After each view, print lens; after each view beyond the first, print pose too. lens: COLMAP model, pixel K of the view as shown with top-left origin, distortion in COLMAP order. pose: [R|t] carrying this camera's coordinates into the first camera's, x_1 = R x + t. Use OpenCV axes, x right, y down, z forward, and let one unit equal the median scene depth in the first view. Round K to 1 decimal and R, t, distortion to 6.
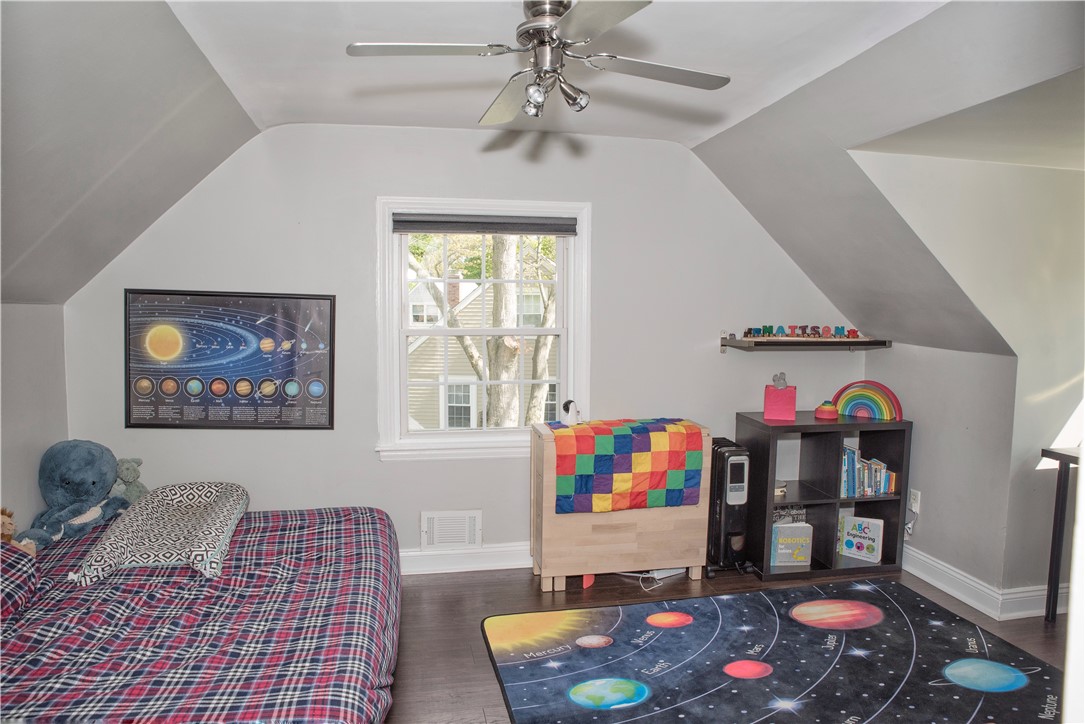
lens RADIAL K [[750.5, 0, 541.9], [0, 750.5, 357.2], [0, 0, 1]] dist [-0.116007, 0.078683]
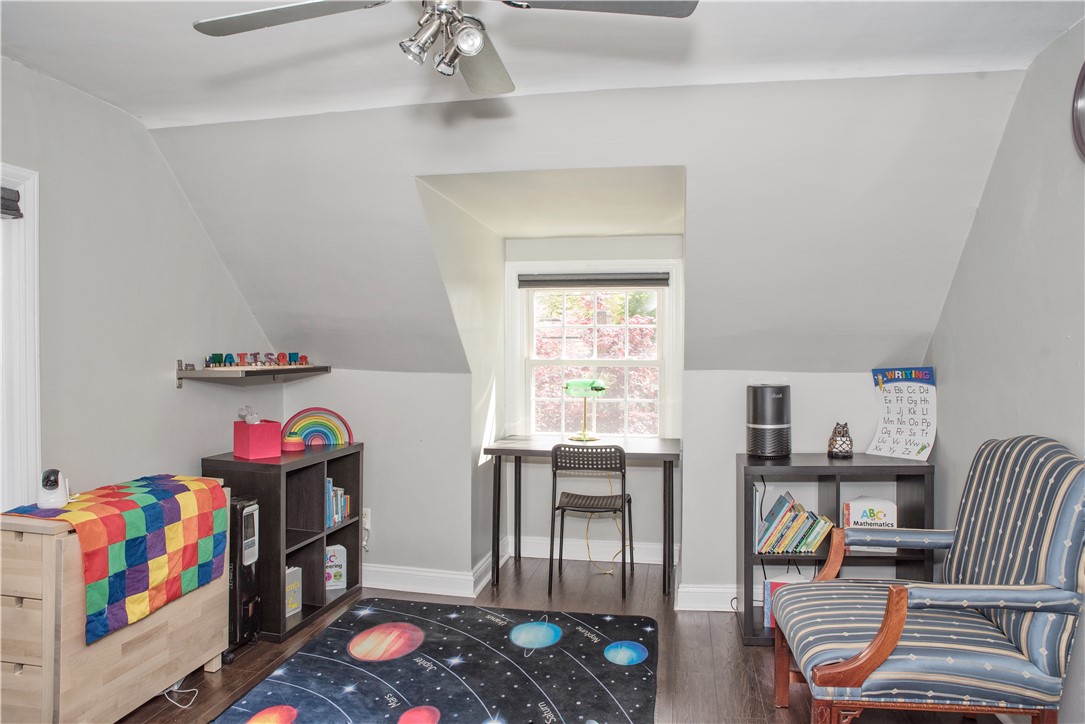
lens RADIAL K [[750.5, 0, 543.0], [0, 750.5, 362.5], [0, 0, 1]] dist [-0.116007, 0.078683]
pose [[0.370260, -0.020794, 0.928695, -0.398307], [0.060169, 0.998187, -0.001638, -0.009197], [-0.926978, 0.056485, 0.370840, 0.380602]]
